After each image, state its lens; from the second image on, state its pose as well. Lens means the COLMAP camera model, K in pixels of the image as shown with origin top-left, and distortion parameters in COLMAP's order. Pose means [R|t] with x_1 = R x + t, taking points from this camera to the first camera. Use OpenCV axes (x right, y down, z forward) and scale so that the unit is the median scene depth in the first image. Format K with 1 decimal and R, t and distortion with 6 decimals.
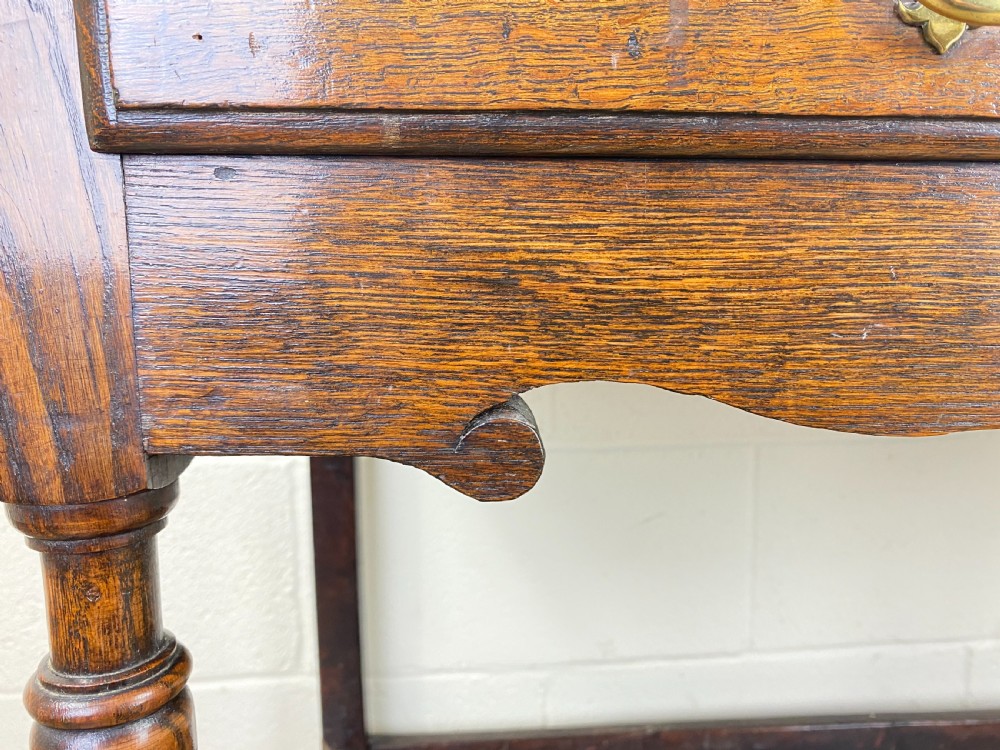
lens RADIAL K [[772.5, 0, 492.9], [0, 772.5, 369.9], [0, 0, 1]] dist [0.020075, -0.013723]
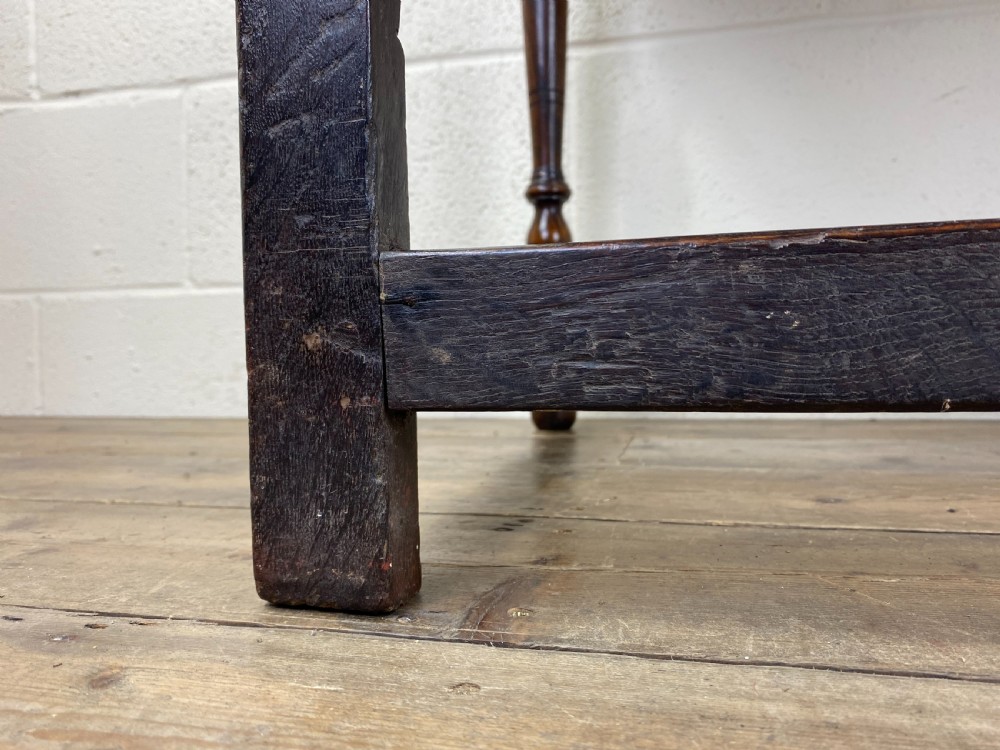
lens RADIAL K [[772.5, 0, 499.8], [0, 772.5, 371.4], [0, 0, 1]] dist [0.020075, -0.013723]
pose [[0.949248, 0.011729, -0.314311, -0.042077], [-0.046794, 0.993450, -0.104250, 2.509187], [0.311029, 0.113667, 0.943579, 0.084789]]
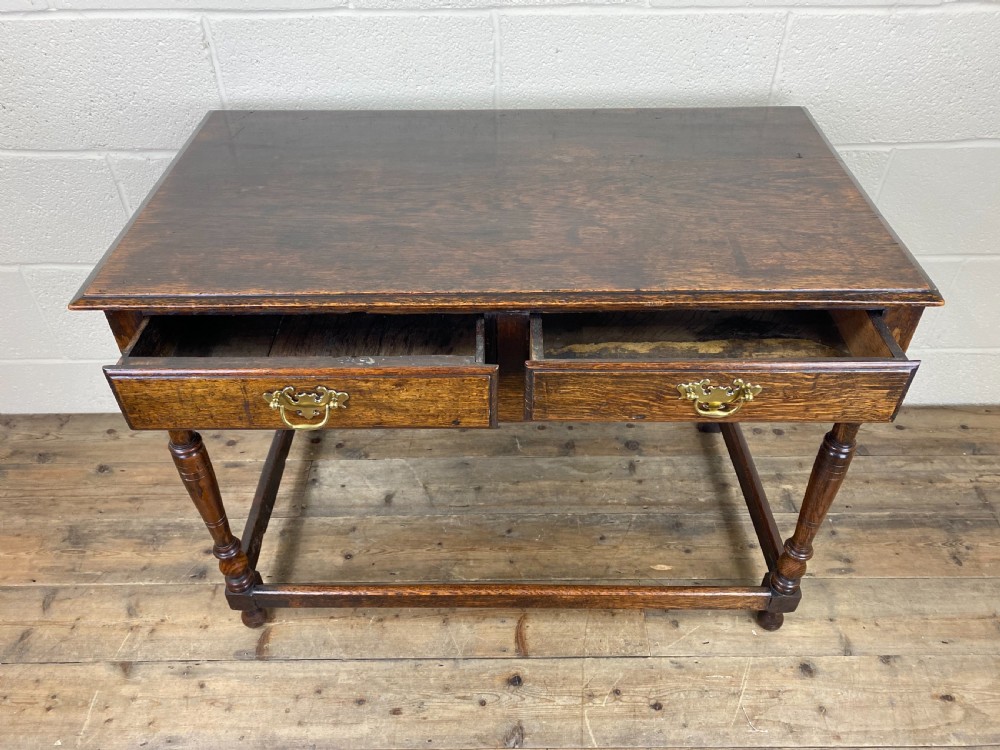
lens RADIAL K [[772.5, 0, 505.8], [0, 772.5, 366.1], [0, 0, 1]] dist [0.020075, -0.013723]
pose [[0.997307, 0.055903, -0.047468, 1.854068], [-0.021016, 0.837962, 0.545323, -2.947595], [0.070262, -0.542857, 0.836881, -2.873086]]
